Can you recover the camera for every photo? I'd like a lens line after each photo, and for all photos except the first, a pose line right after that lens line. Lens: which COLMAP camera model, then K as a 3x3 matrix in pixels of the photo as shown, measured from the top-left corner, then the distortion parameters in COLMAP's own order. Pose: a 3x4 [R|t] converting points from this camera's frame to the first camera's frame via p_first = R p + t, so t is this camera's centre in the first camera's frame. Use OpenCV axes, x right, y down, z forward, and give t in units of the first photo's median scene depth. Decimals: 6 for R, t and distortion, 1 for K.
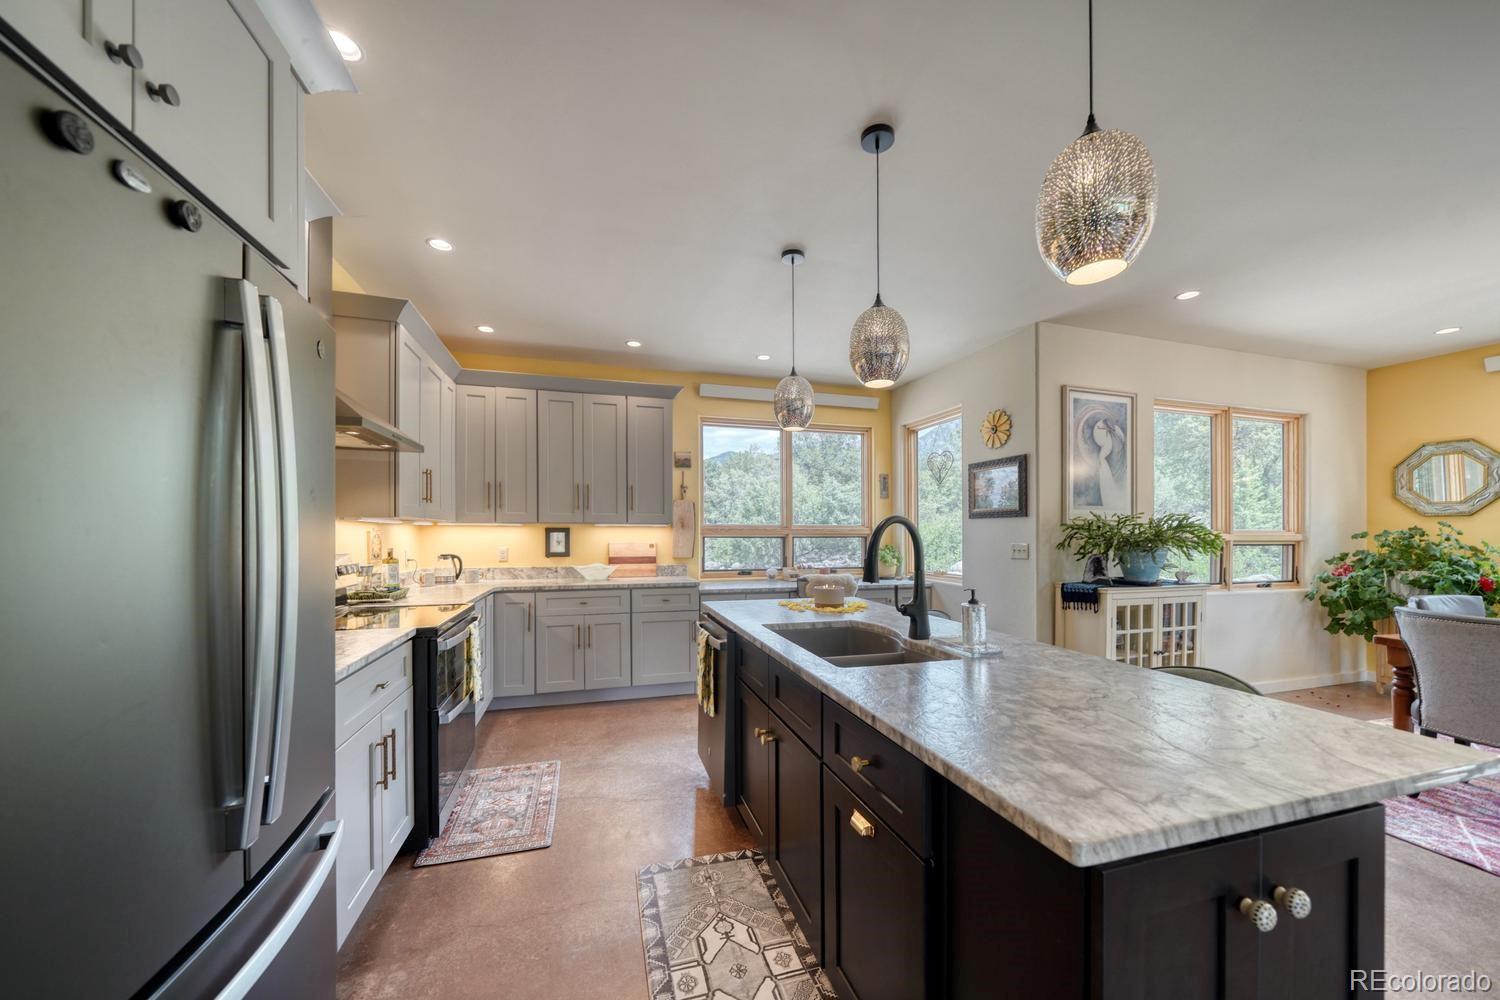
lens RADIAL K [[524.3, 0, 743.5], [0, 524.3, 536.7], [0, 0, 1]] dist [-0.006724, 0.000287]
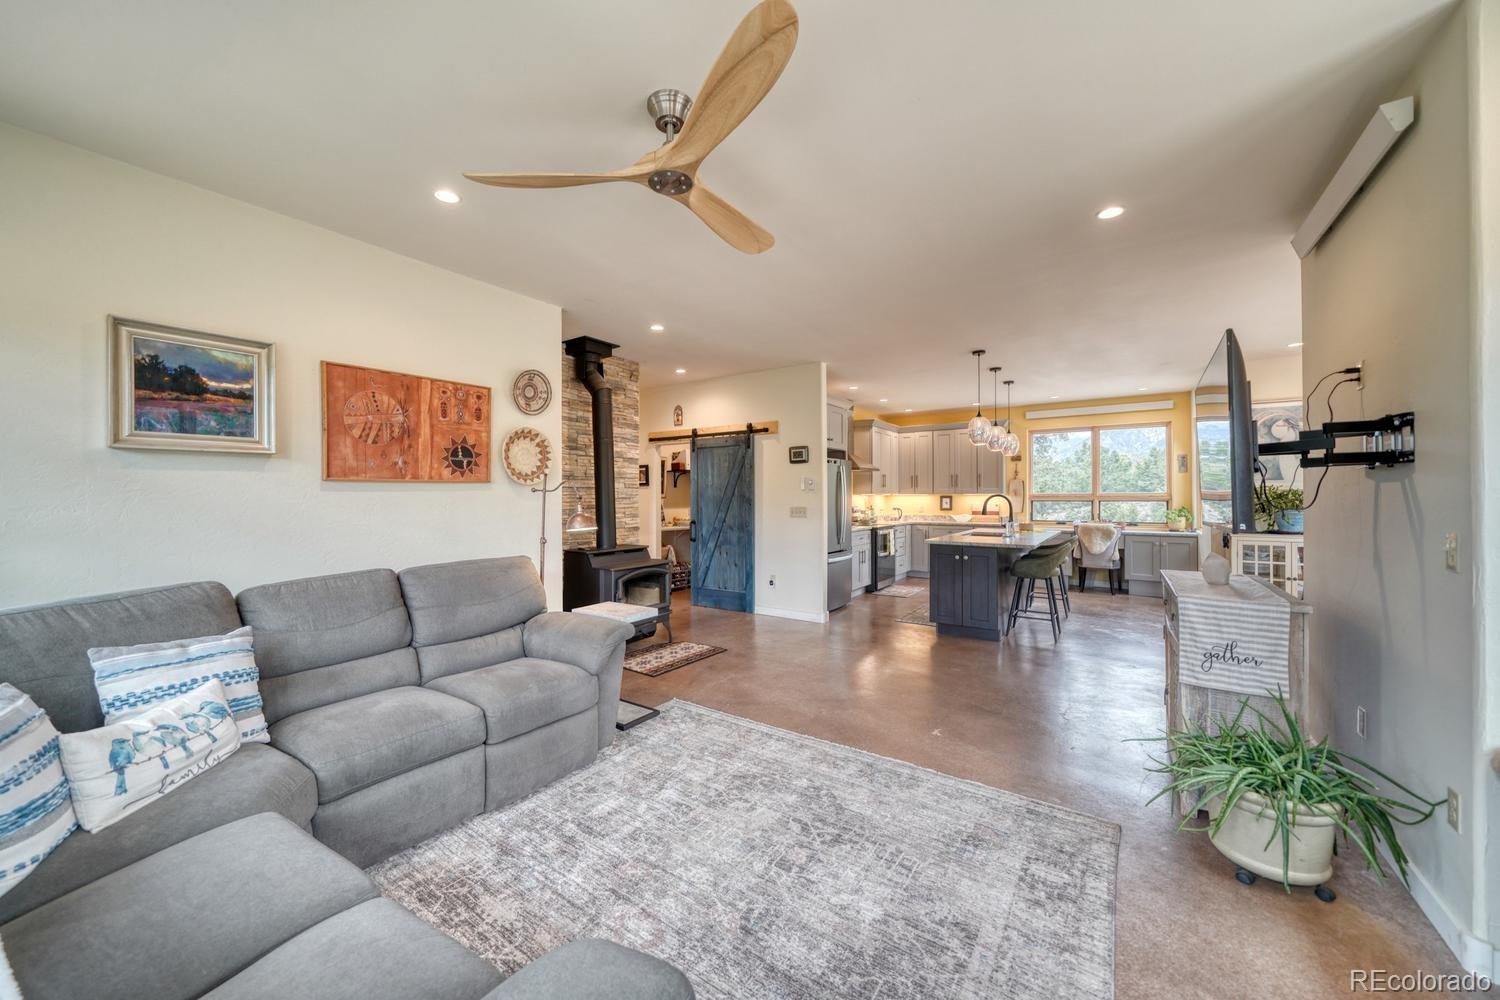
lens RADIAL K [[543.7, 0, 740.1], [0, 543.7, 495.7], [0, 0, 1]] dist [-0.006931, 0.001720]
pose [[0.629900, -0.003615, -0.776667, 0.903391], [-0.002218, 0.999977, -0.006453, -0.002861], [0.776673, 0.005787, 0.629878, -1.087119]]
